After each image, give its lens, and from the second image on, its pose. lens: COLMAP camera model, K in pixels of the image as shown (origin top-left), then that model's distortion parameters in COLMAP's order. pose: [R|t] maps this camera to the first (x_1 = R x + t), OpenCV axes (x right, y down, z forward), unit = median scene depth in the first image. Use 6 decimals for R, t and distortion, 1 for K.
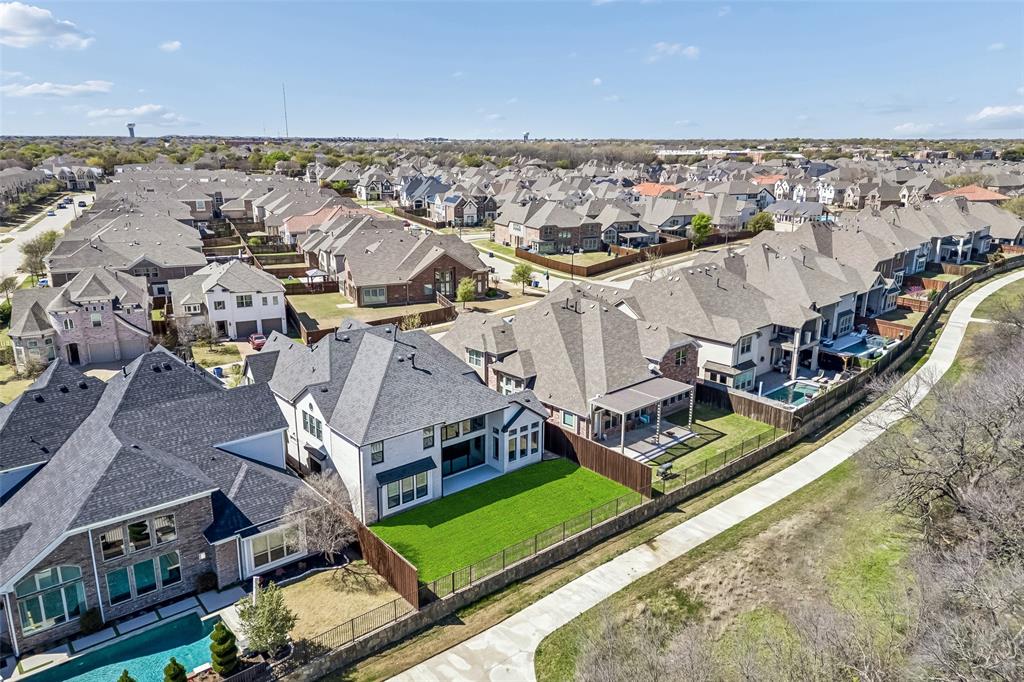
lens RADIAL K [[718.2, 0, 517.9], [0, 718.2, 339.1], [0, 0, 1]] dist [0.059184, -0.003975]
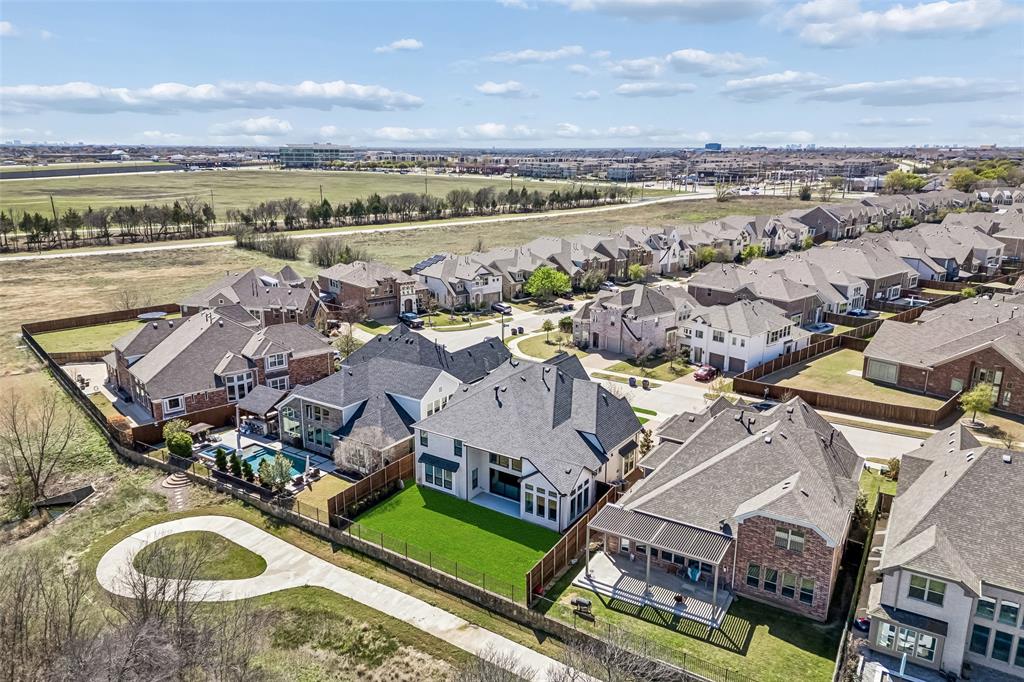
lens RADIAL K [[718.2, 0, 517.9], [0, 718.2, 339.1], [0, 0, 1]] dist [0.059184, -0.003975]
pose [[0.279750, 0.241696, -0.929152, 0.946858], [-0.254513, 0.951837, 0.170968, -0.265101], [0.925723, 0.188653, 0.327791, 0.582081]]
